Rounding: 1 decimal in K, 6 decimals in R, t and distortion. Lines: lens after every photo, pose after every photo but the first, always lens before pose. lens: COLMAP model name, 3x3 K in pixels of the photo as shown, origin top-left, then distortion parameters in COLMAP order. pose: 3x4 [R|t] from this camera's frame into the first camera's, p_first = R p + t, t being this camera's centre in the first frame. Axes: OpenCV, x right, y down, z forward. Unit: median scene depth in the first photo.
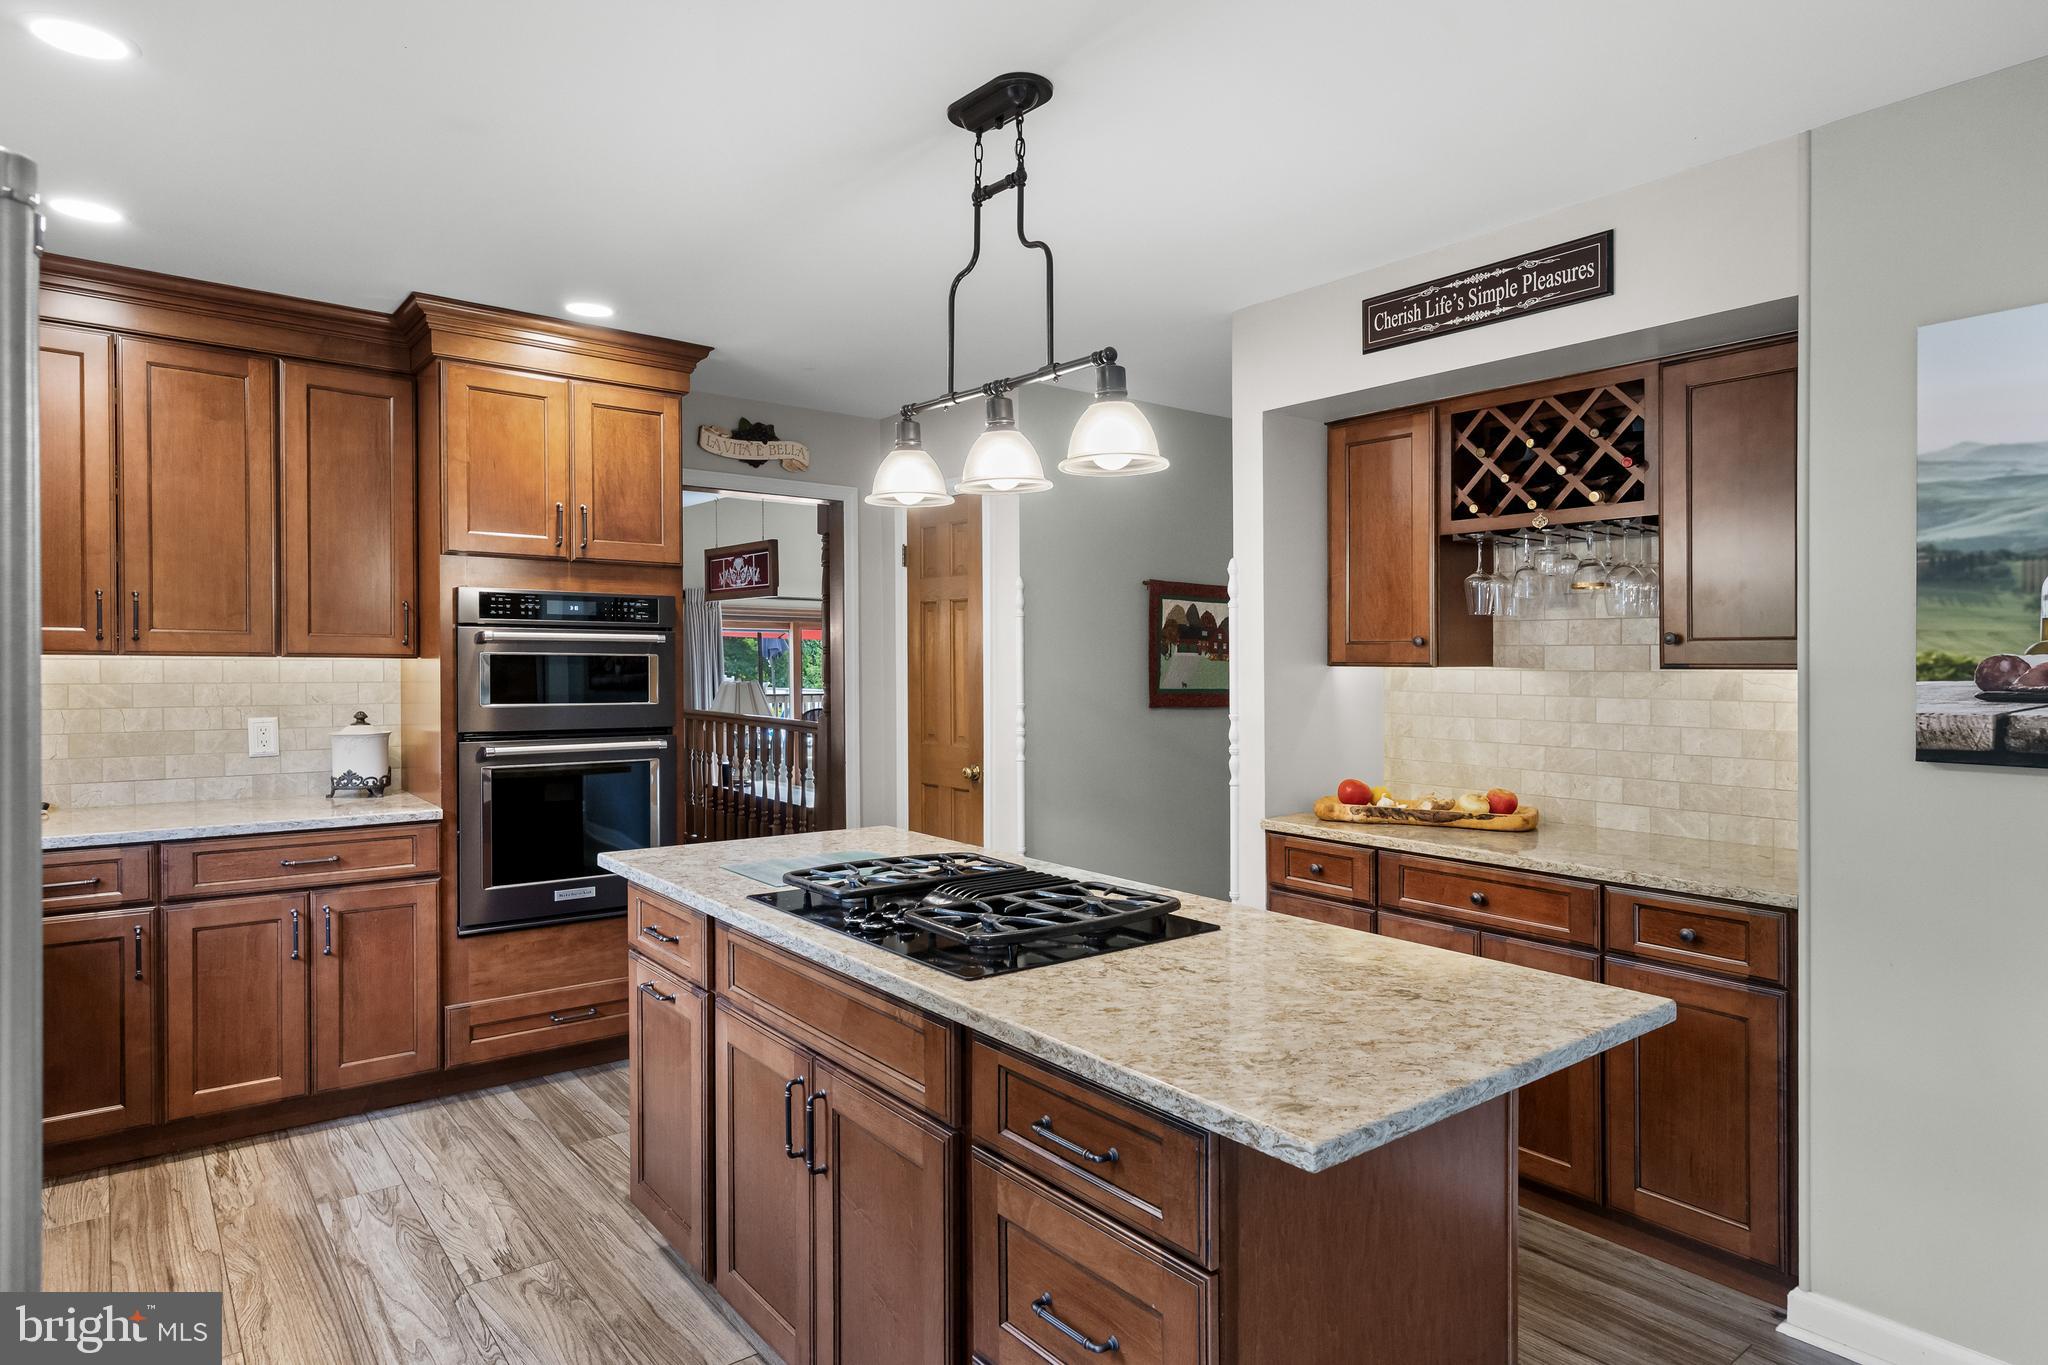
lens RADIAL K [[1171.3, 0, 1038.6], [0, 1171.3, 718.7], [0, 0, 1]] dist [0.004321, 0.002853]
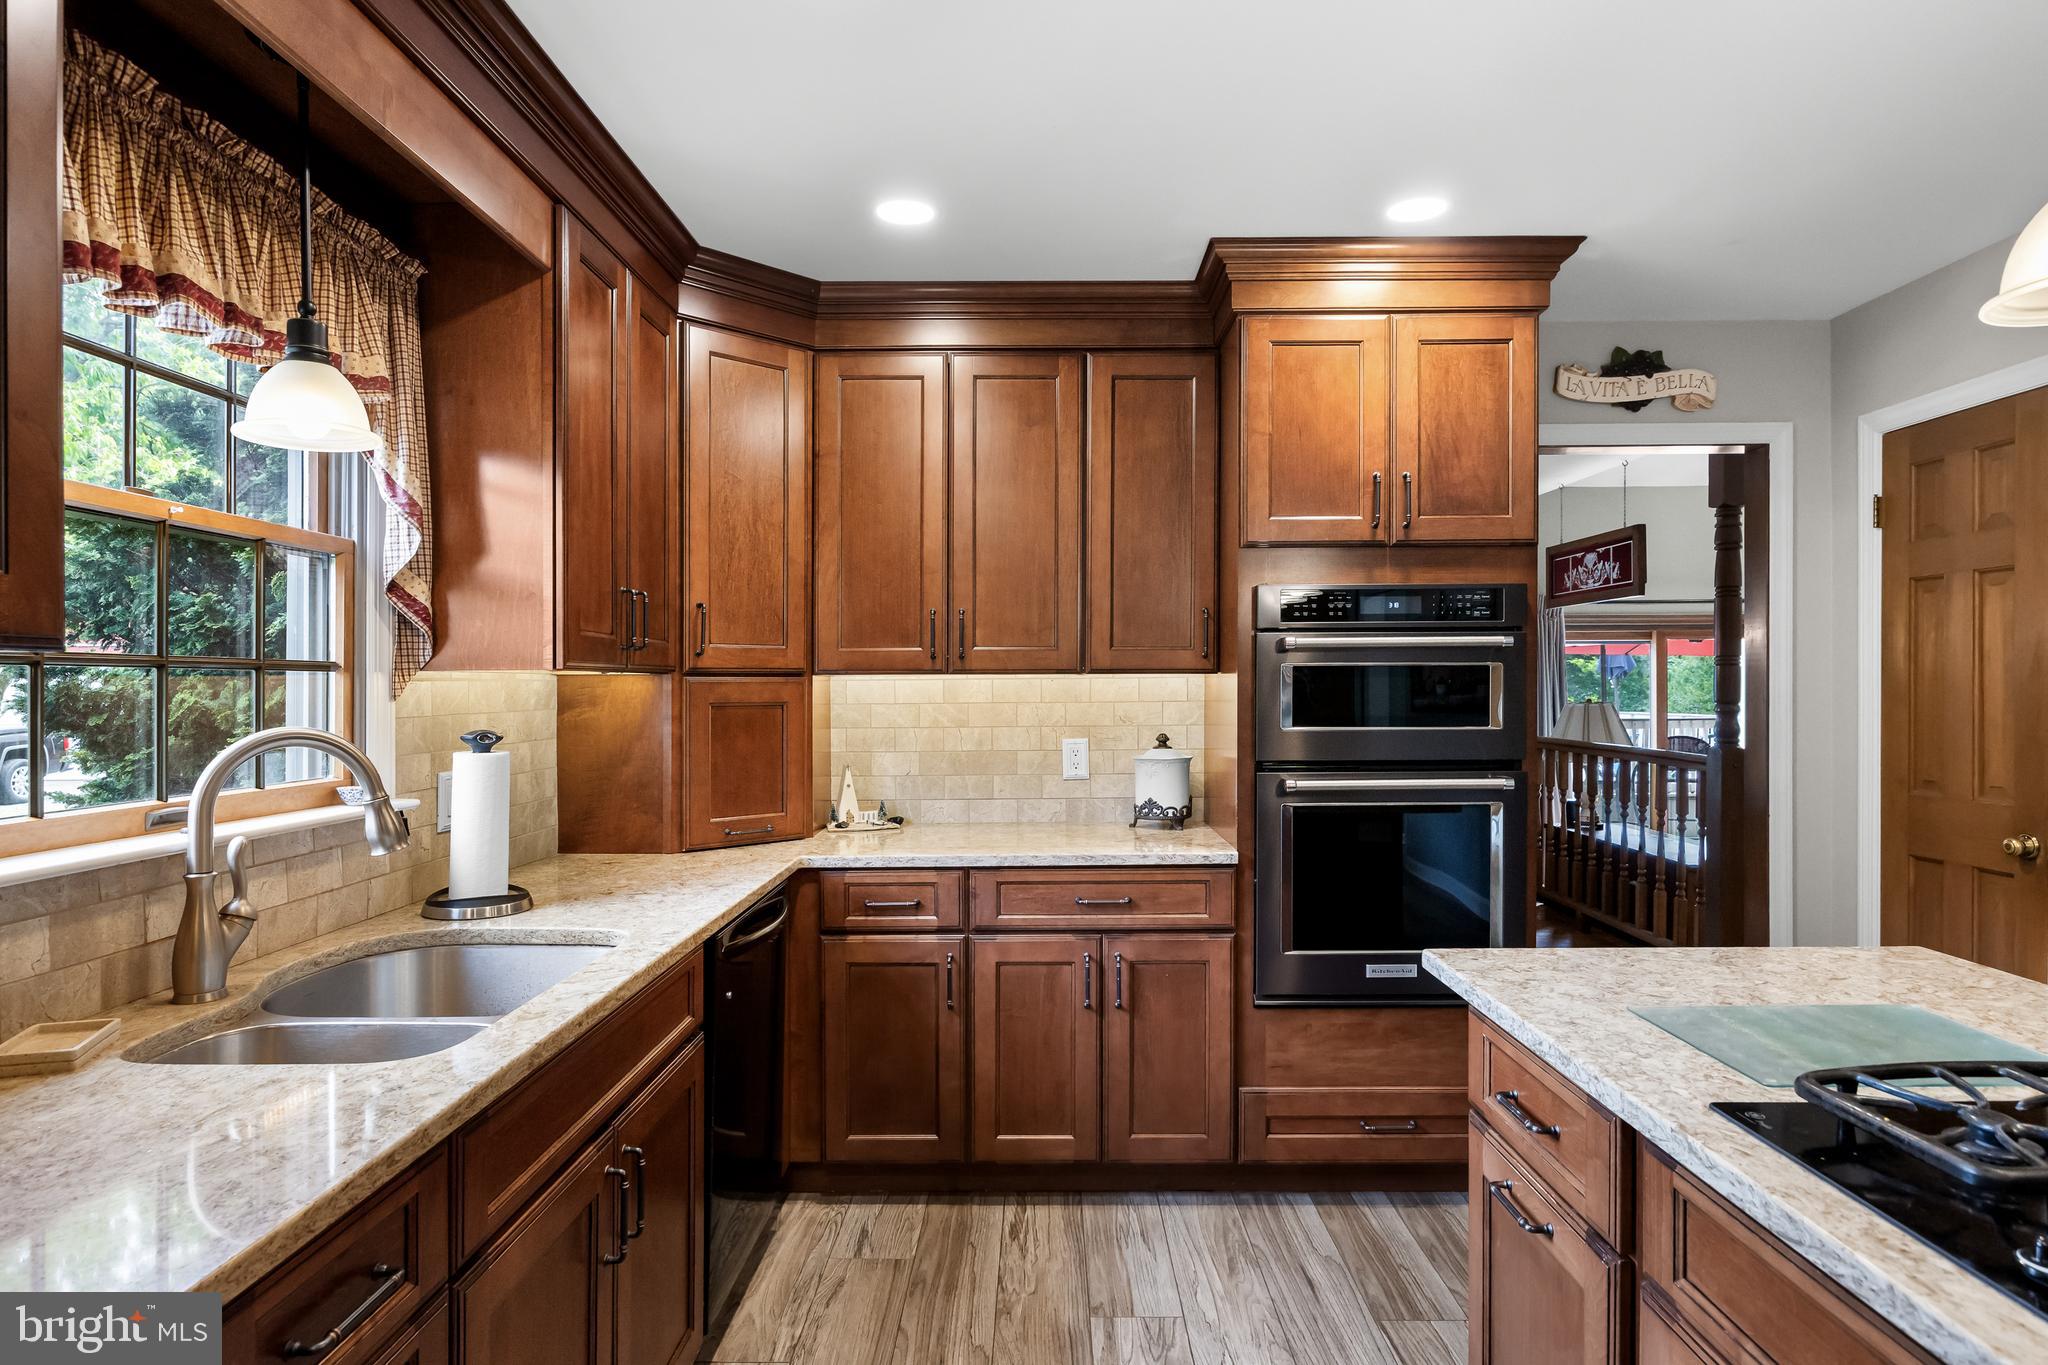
lens RADIAL K [[1143.2, 0, 1028.9], [0, 1143.2, 700.2], [0, 0, 1]] dist [0.002305, -0.005471]
pose [[0.772522, -0.004319, -0.634973, -0.106874], [-0.018987, 0.999373, -0.029897, -0.003916], [0.634704, 0.035152, 0.771955, 0.276307]]
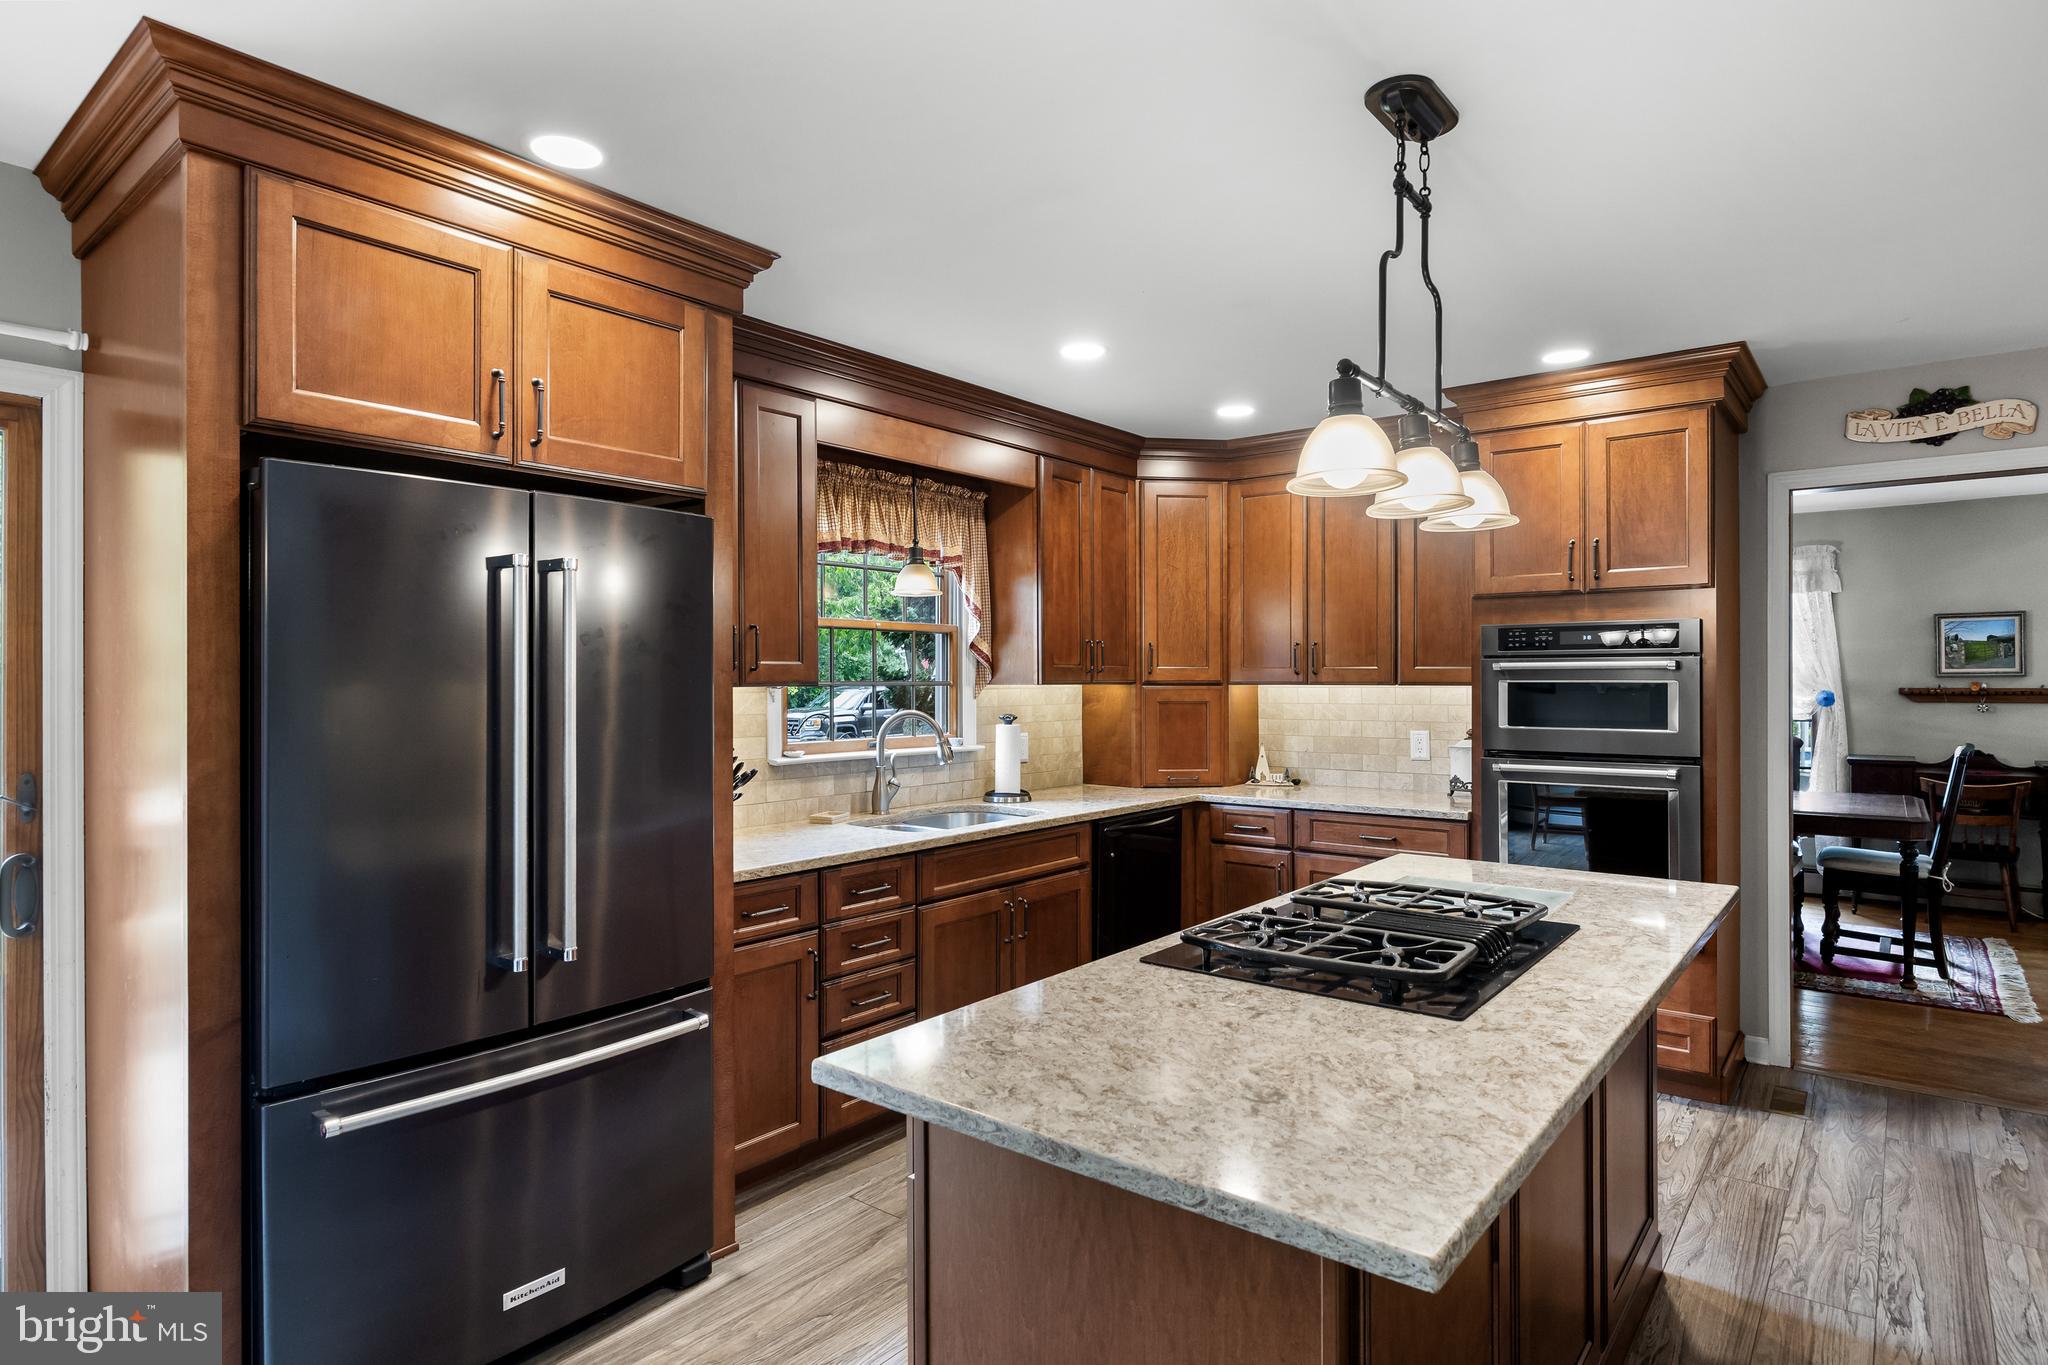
lens RADIAL K [[1103.9, 0, 1027.5], [0, 1103.9, 740.1], [0, 0, 1]] dist [-0.002519, -0.000341]
pose [[0.217733, 0.045261, -0.974958, 0.492936], [-0.044345, 0.998351, 0.036444, -0.017417], [0.975000, 0.035299, 0.219381, 0.316402]]
